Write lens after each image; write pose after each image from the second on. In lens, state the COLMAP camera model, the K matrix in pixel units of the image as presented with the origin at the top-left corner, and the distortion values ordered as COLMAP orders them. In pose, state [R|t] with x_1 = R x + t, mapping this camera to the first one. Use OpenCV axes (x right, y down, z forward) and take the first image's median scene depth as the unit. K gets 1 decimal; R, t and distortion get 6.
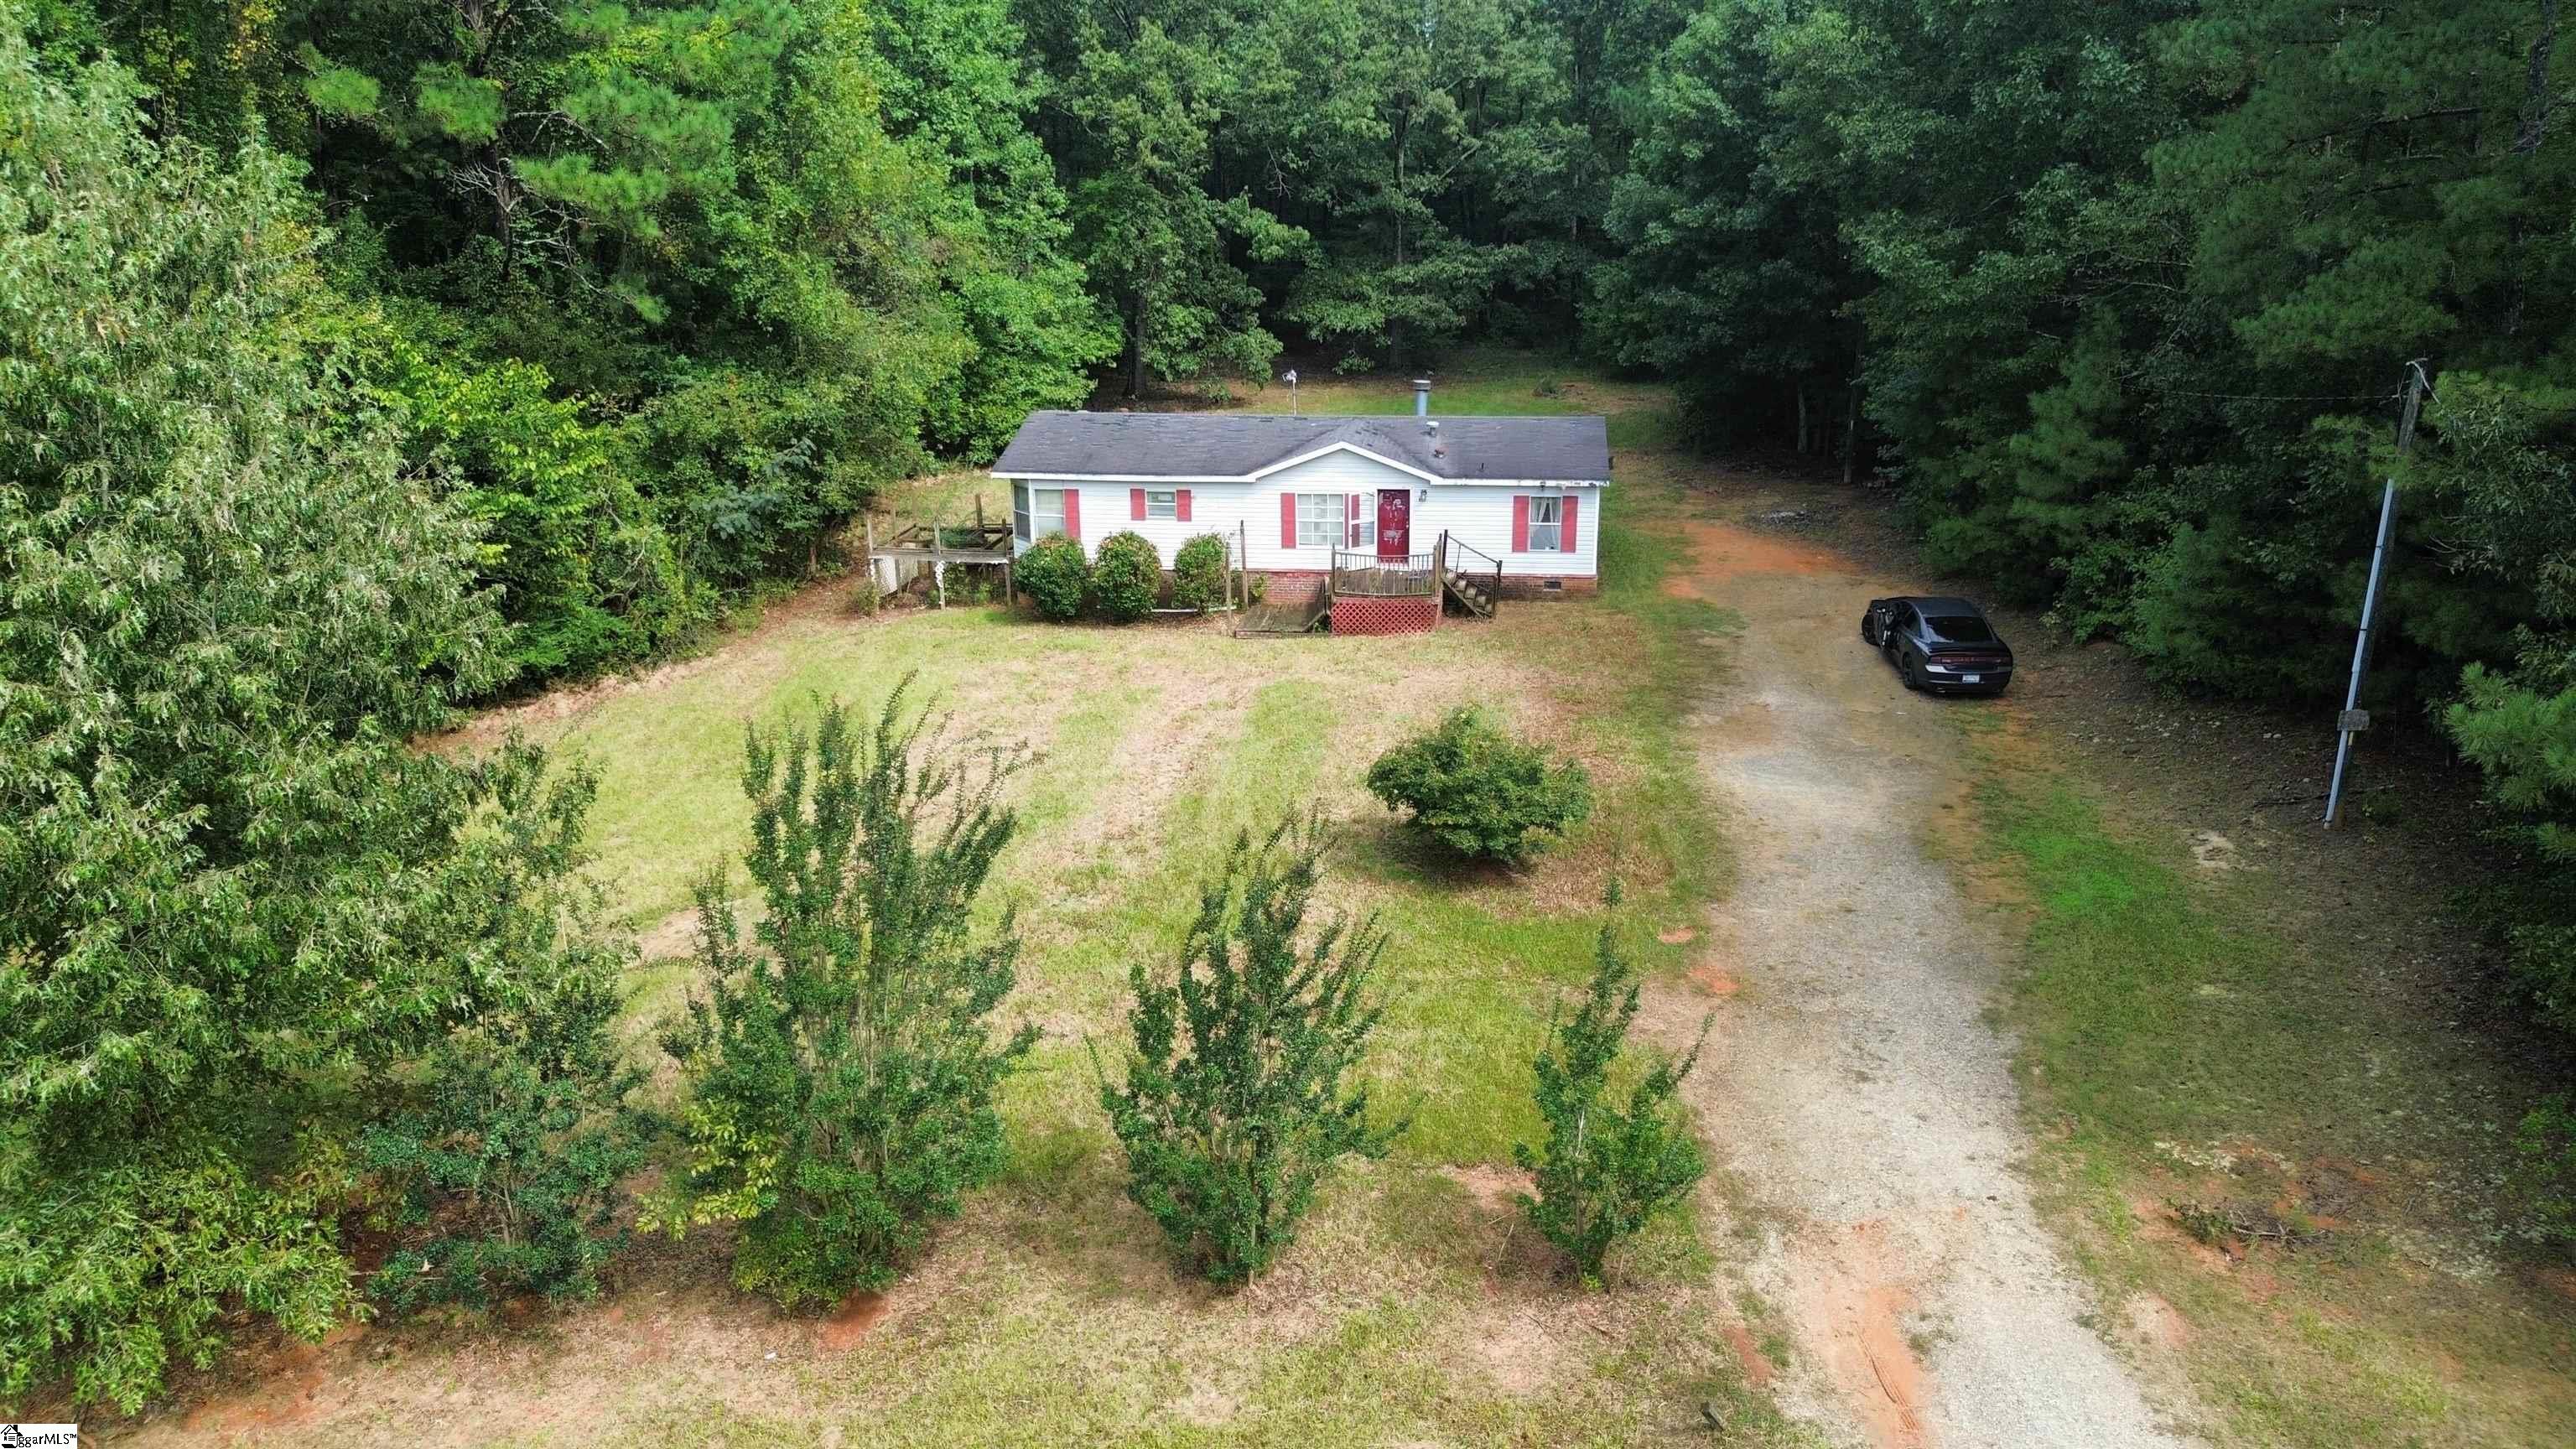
lens RADIAL K [[1839.9, 0, 1298.5], [0, 1839.9, 725.0], [0, 0, 1]] dist [0.129504, -0.196265]
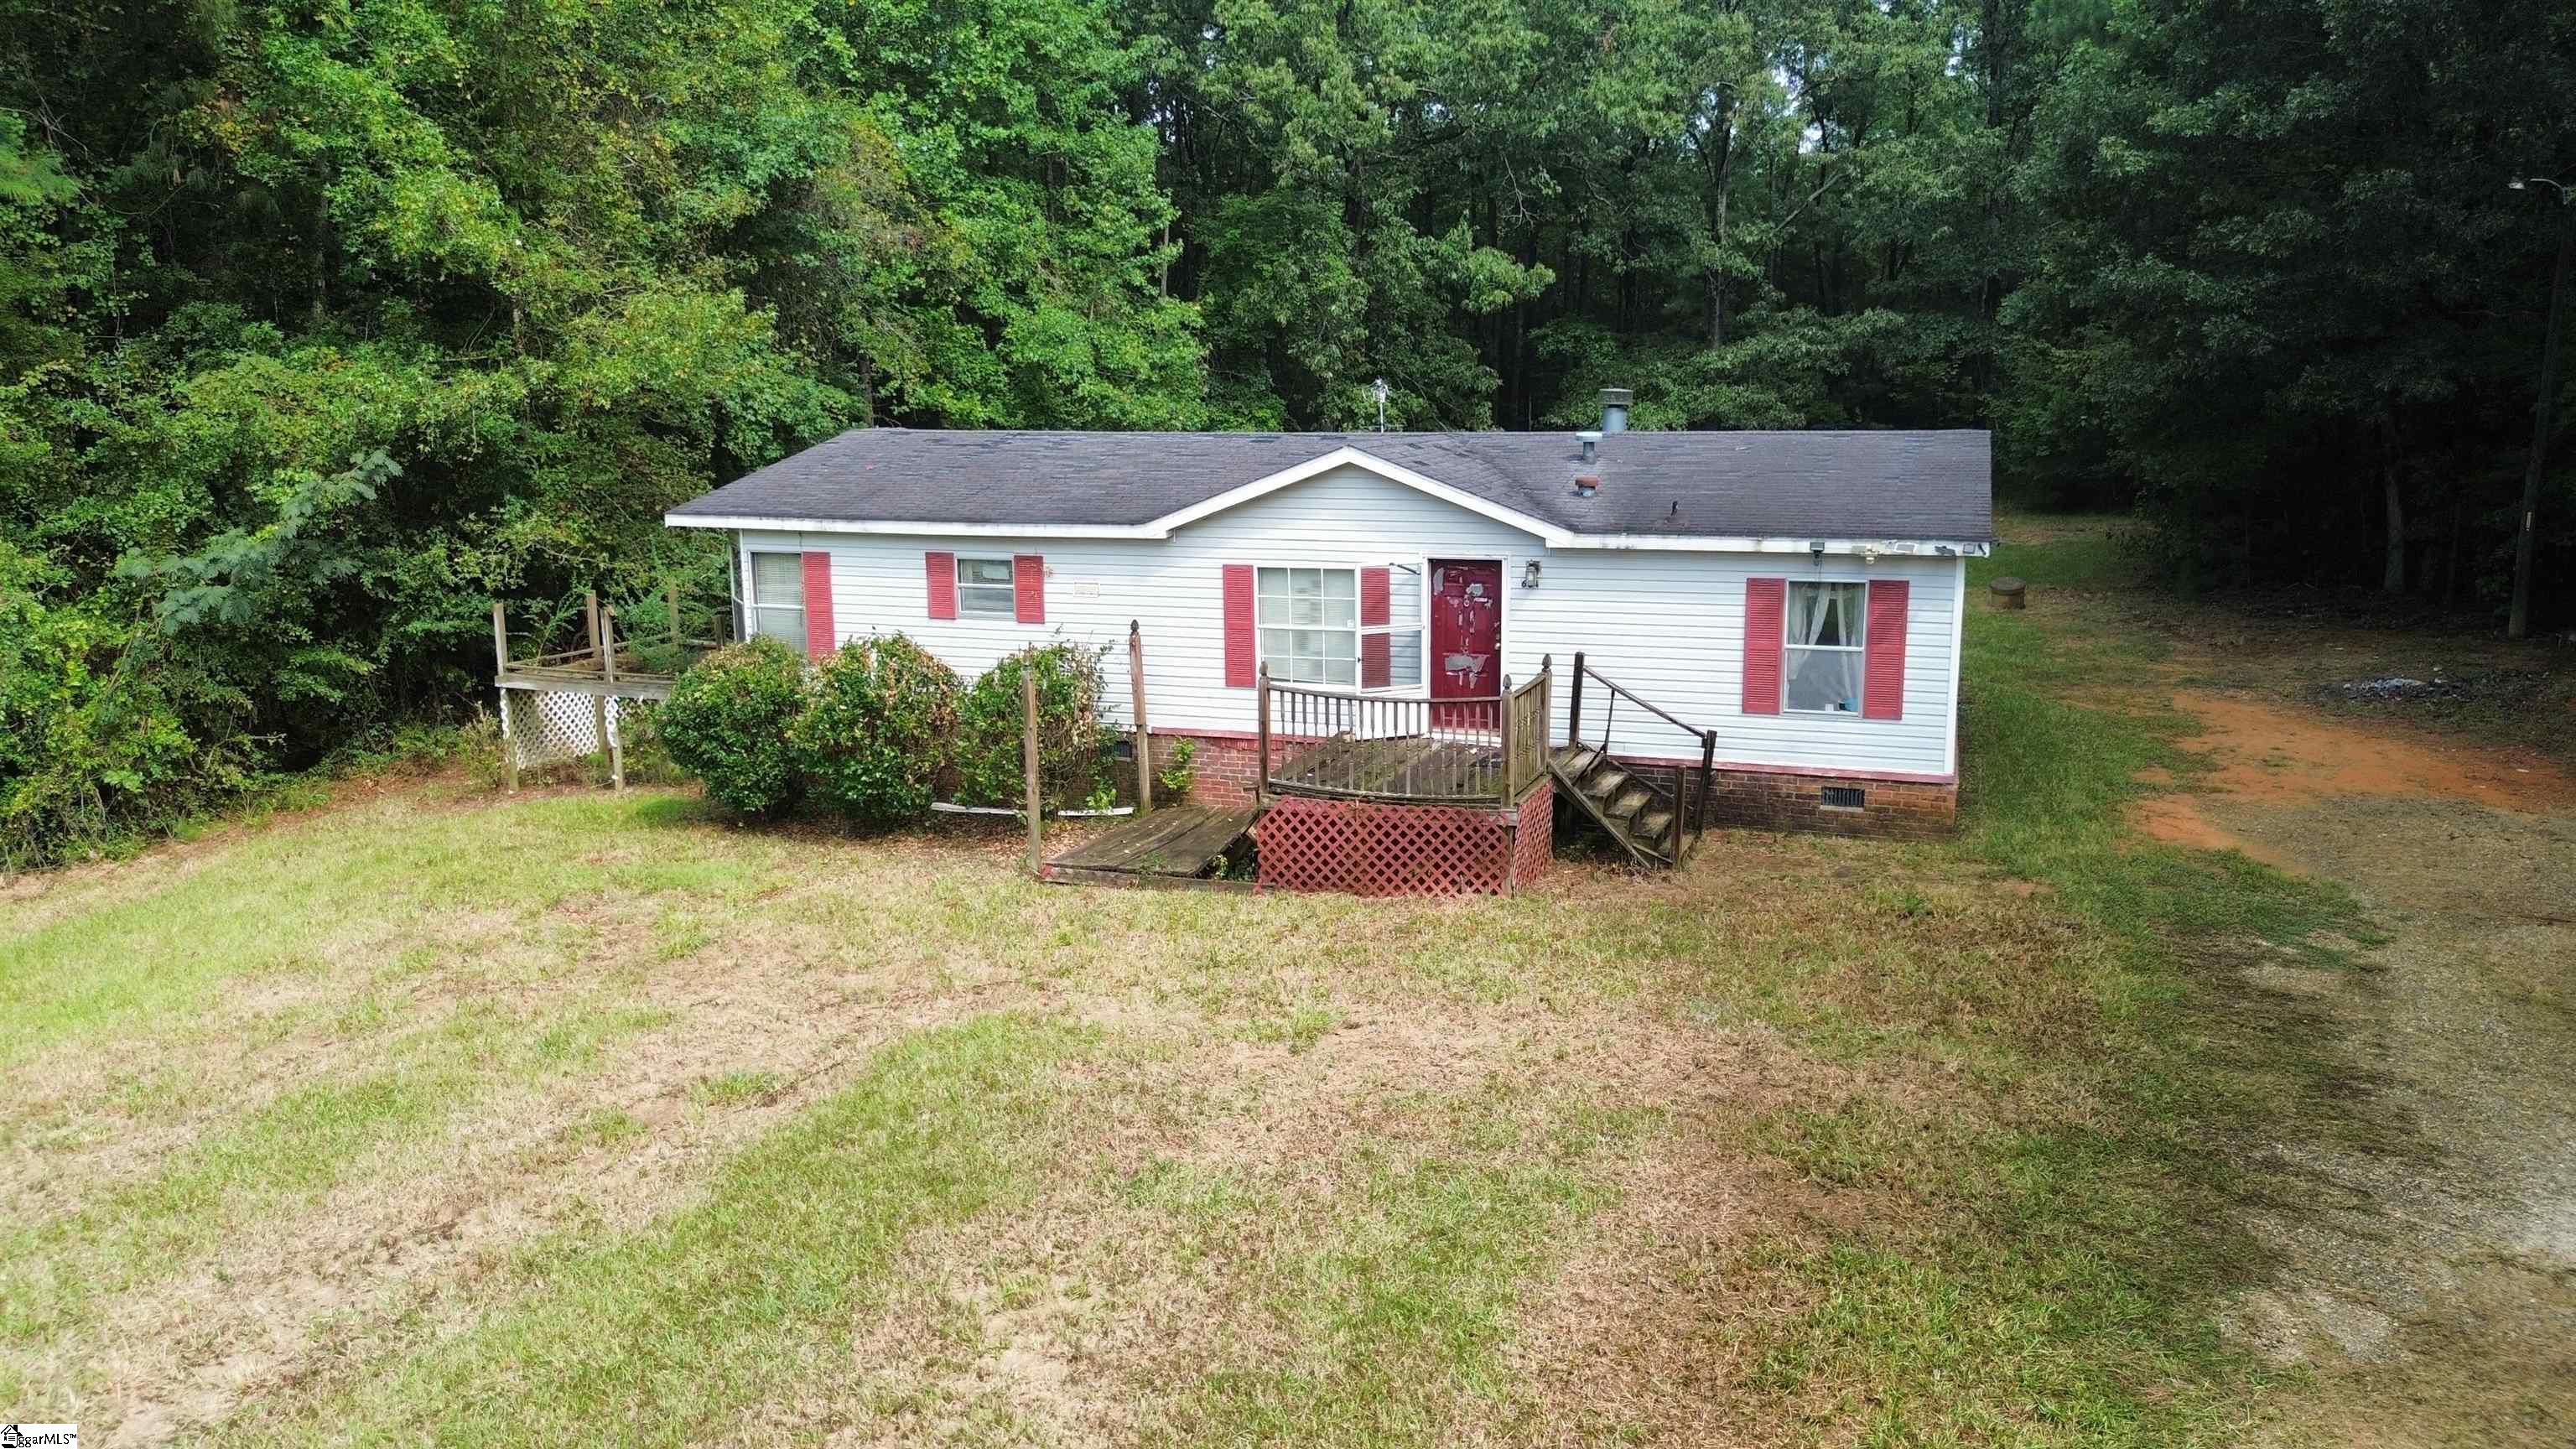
lens RADIAL K [[1849.2, 0, 1296.2], [0, 1849.2, 724.2], [0, 0, 1]] dist [0.087105, -0.089126]
pose [[0.976247, 0.039600, -0.213012, 0.105418], [-0.063838, 0.992084, -0.108138, -0.038480], [0.207043, 0.119167, 0.971047, 0.560716]]
